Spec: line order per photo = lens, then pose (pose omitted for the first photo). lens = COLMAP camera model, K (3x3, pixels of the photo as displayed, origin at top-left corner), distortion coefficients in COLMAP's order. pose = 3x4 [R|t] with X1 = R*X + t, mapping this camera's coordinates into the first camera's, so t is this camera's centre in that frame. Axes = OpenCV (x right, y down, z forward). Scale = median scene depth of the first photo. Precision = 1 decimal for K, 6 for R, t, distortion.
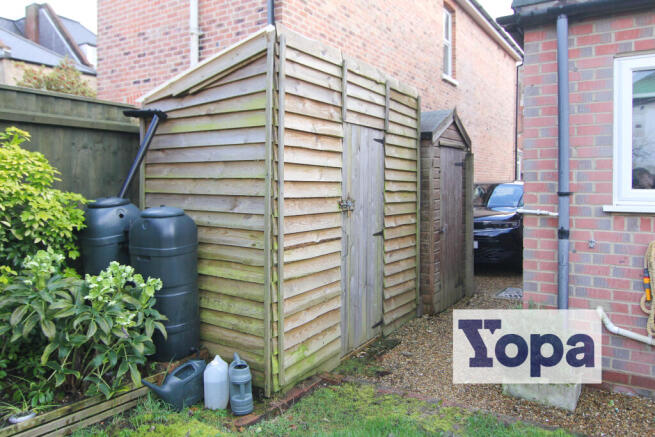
lens RADIAL K [[485.9, 0, 326.9], [0, 485.9, 188.2], [0, 0, 1]] dist [0.011346, -0.002938]
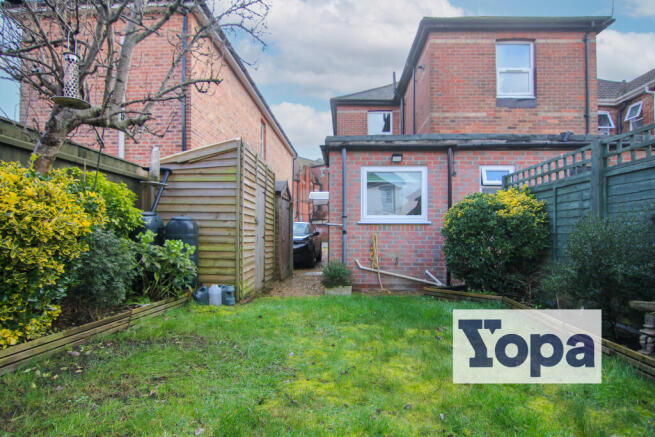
lens RADIAL K [[339.4, 0, 329.4], [0, 339.4, 222.3], [0, 0, 1]] dist [0.003435, -0.000013]
pose [[0.870343, 0.020469, 0.492021, -0.466240], [0.000307, 0.999113, -0.042108, 0.116219], [-0.492446, 0.036799, 0.869565, -0.517651]]
